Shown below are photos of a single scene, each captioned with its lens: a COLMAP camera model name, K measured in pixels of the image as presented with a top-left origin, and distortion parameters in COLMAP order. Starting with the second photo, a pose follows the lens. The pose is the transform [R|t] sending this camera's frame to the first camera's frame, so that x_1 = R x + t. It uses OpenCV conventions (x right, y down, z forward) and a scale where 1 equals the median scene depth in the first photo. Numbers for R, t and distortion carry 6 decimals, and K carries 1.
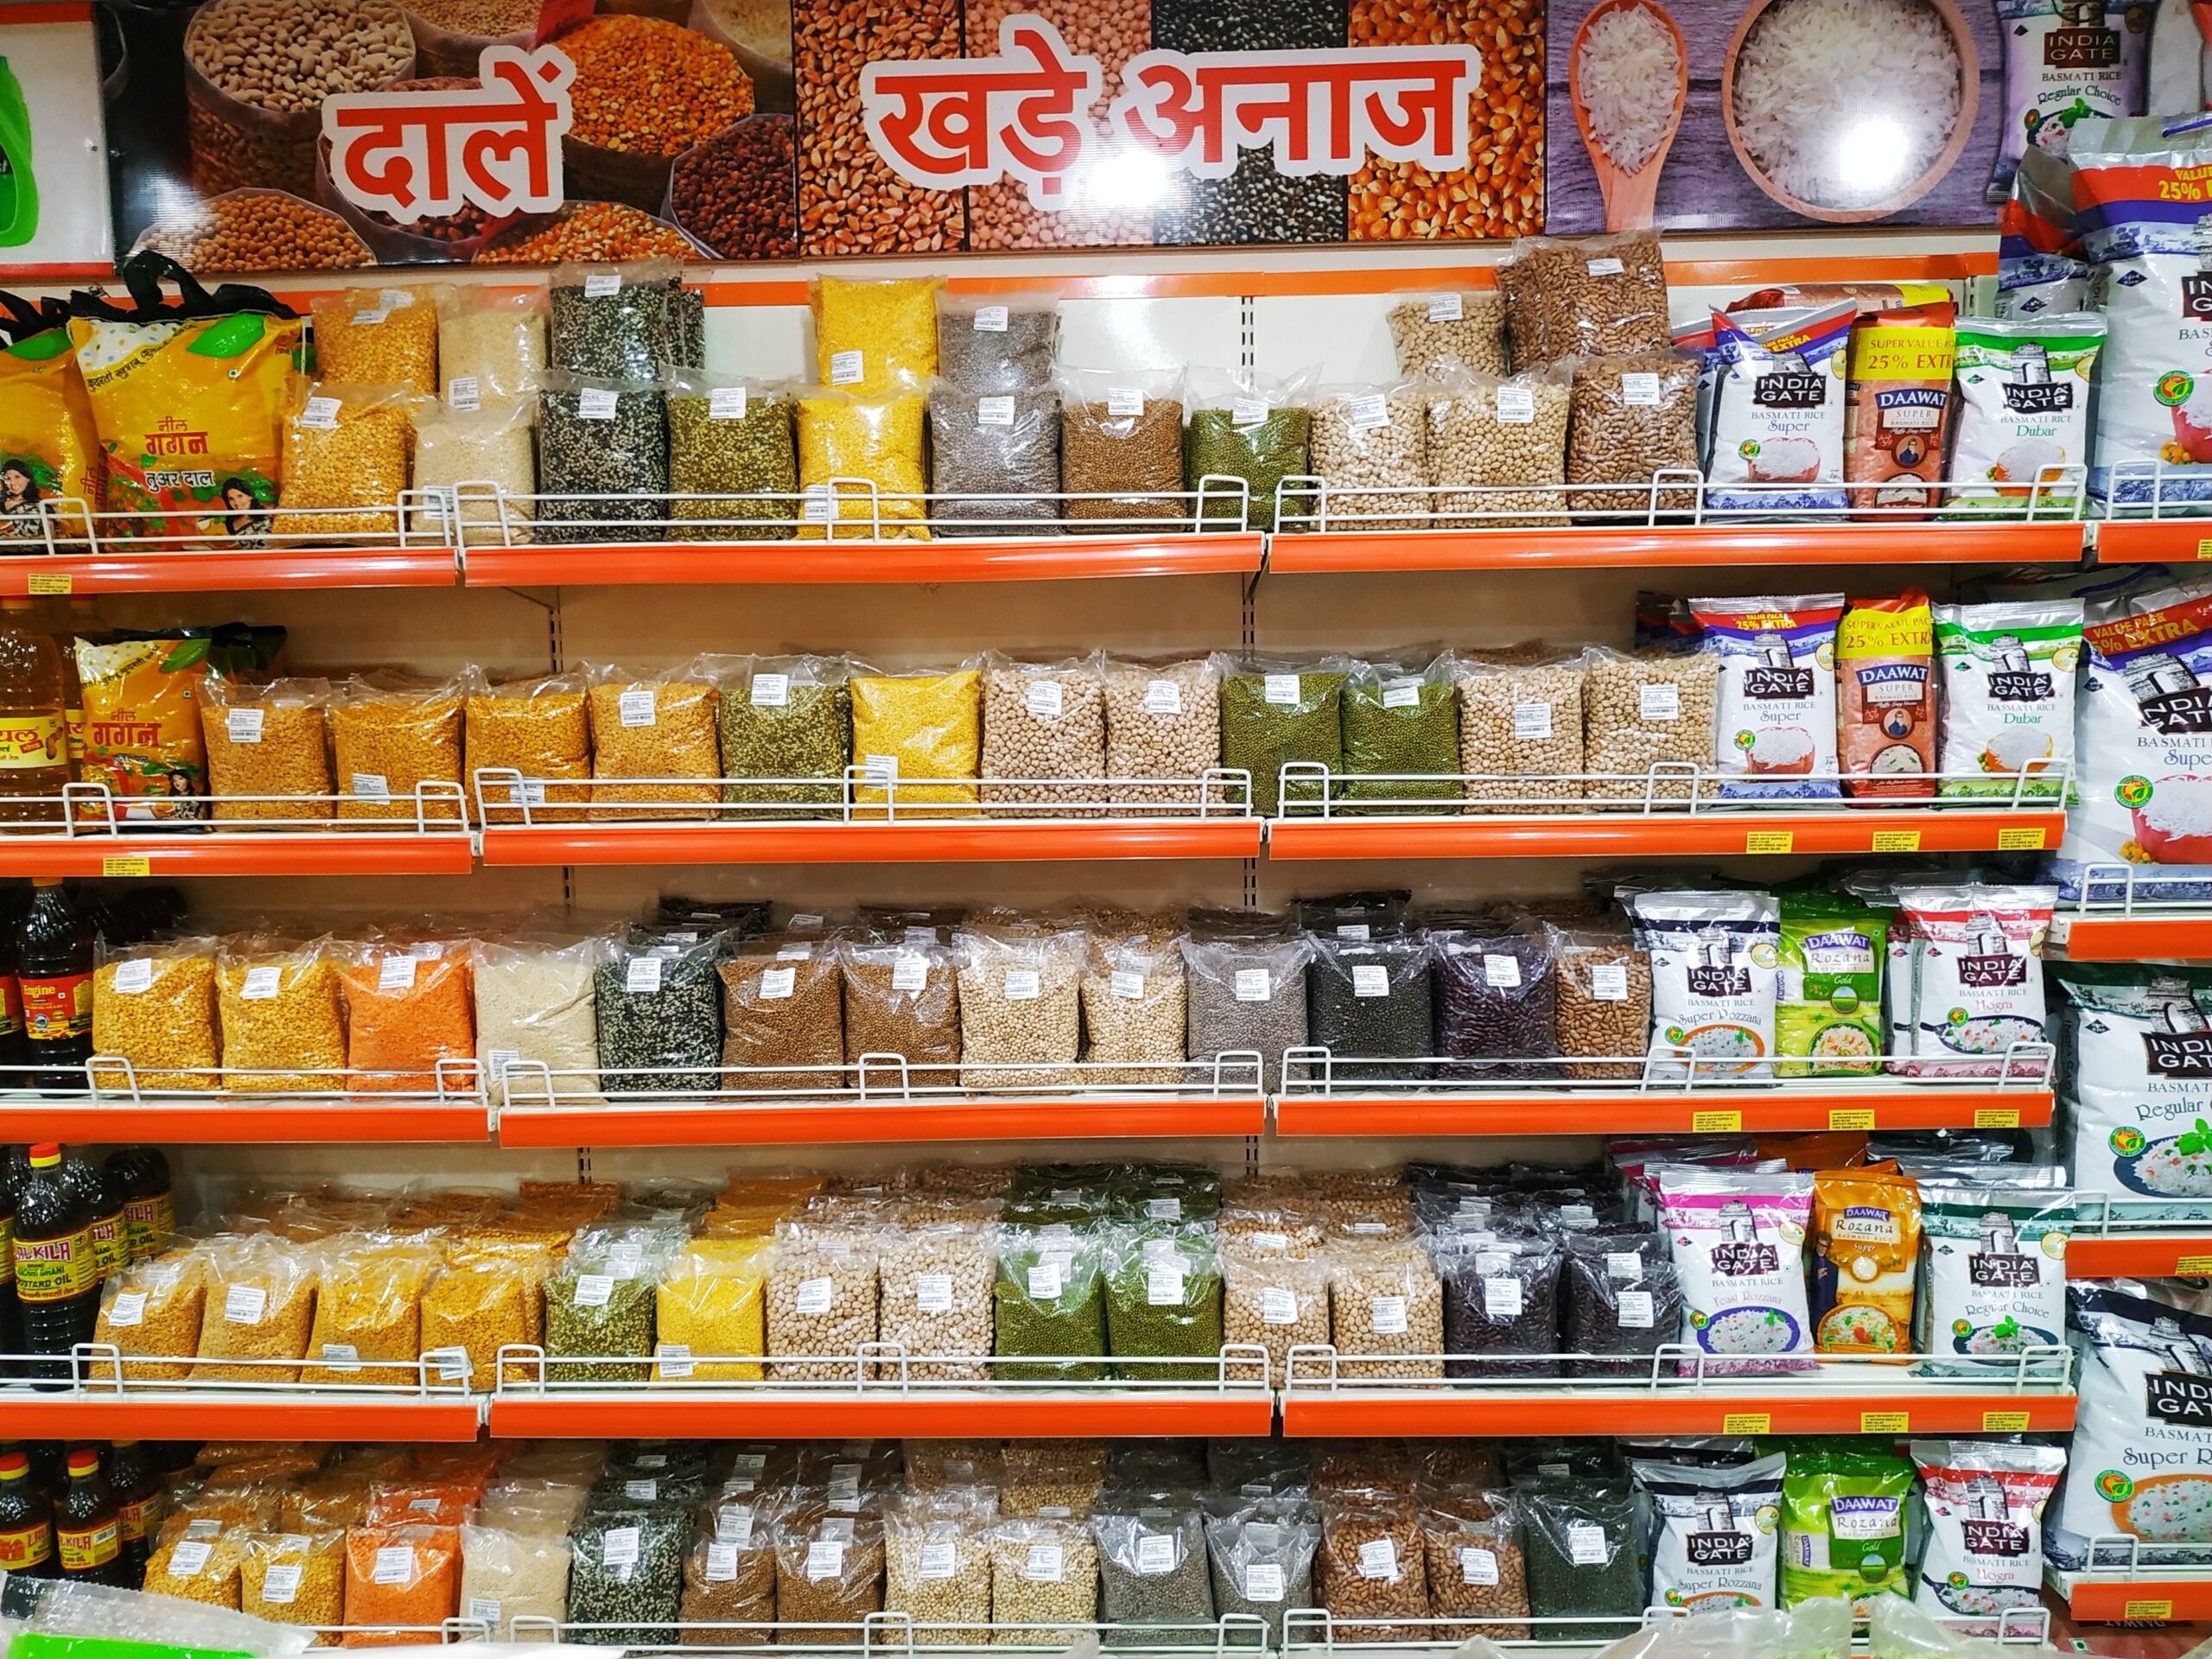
lens RADIAL K [[1592.3, 0, 1146.5], [0, 1592.3, 828.7], [0, 0, 1]] dist [-0.015081, -0.002287]
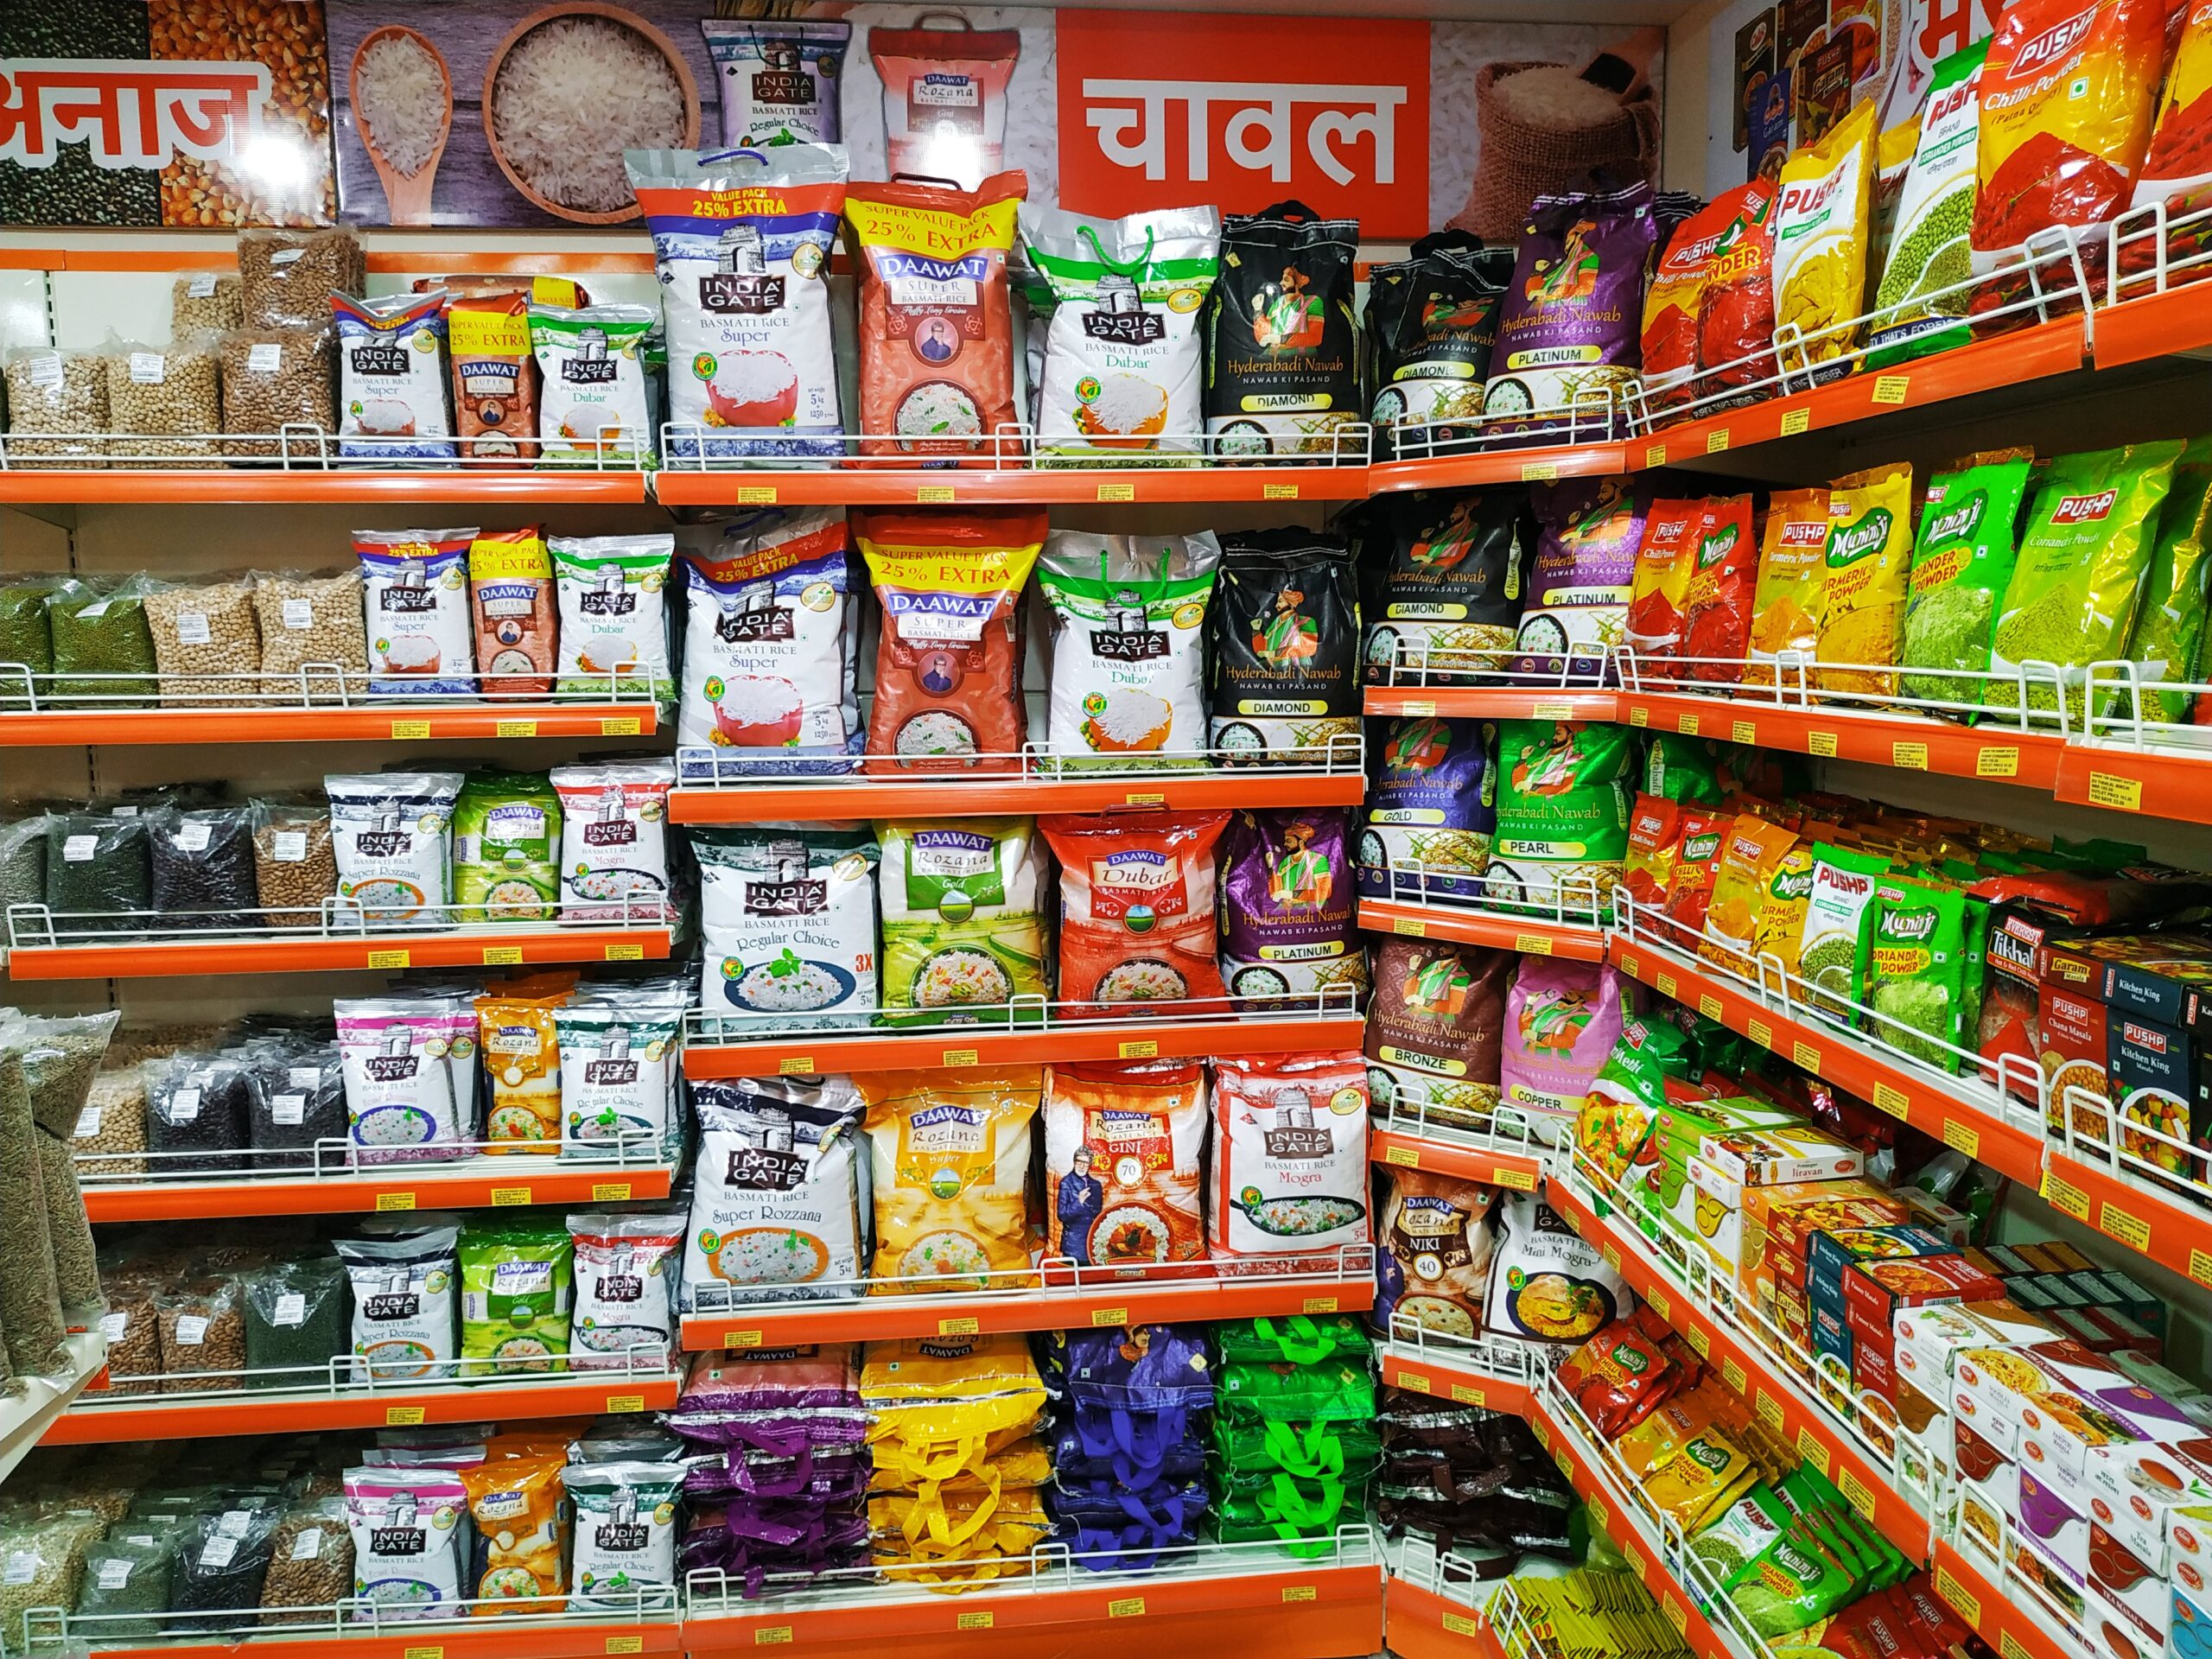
lens RADIAL K [[1592.3, 0, 1146.5], [0, 1592.3, 828.7], [0, 0, 1]] dist [-0.015081, -0.002287]
pose [[0.989810, -0.009754, 0.142058, 0.768157], [0.007832, 0.999870, 0.014082, 0.071326], [-0.142177, -0.012826, 0.989758, -0.293571]]
